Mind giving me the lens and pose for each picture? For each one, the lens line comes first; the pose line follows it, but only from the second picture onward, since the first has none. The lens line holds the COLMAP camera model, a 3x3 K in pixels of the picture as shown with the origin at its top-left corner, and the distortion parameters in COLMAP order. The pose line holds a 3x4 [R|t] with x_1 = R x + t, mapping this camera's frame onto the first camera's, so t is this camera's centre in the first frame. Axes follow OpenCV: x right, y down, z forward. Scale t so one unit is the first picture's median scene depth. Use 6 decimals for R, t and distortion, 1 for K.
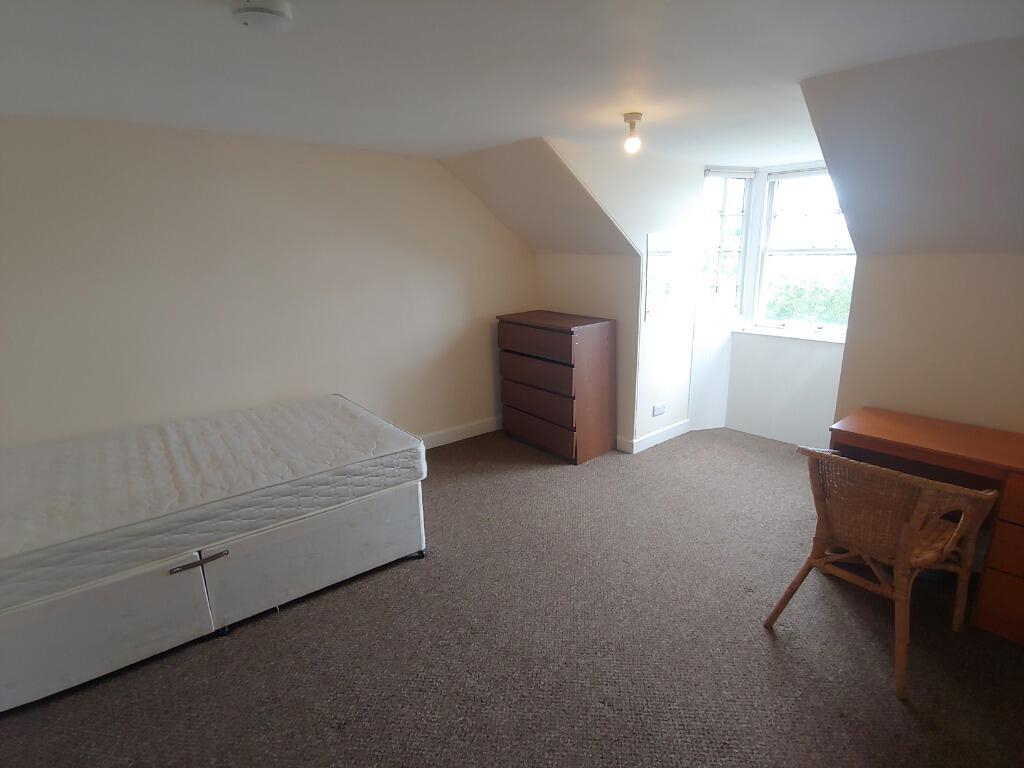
lens RADIAL K [[523.8, 0, 513.9], [0, 523.8, 386.7], [0, 0, 1]] dist [-0.017637, 0.000996]
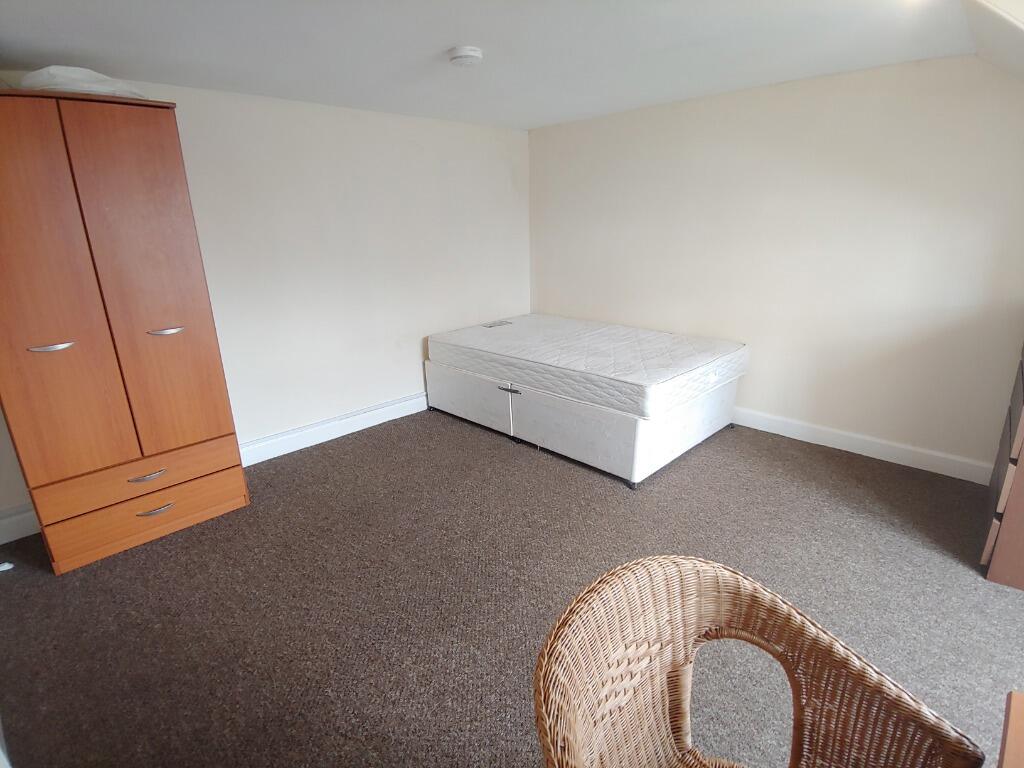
lens RADIAL K [[523.8, 0, 512.2], [0, 523.8, 383.2], [0, 0, 1]] dist [-0.017637, 0.000996]
pose [[0.094837, 0.297693, -0.949939, 0.907658], [-0.228081, 0.935355, 0.270352, -0.132858], [0.969012, 0.191024, 0.156605, 0.656595]]
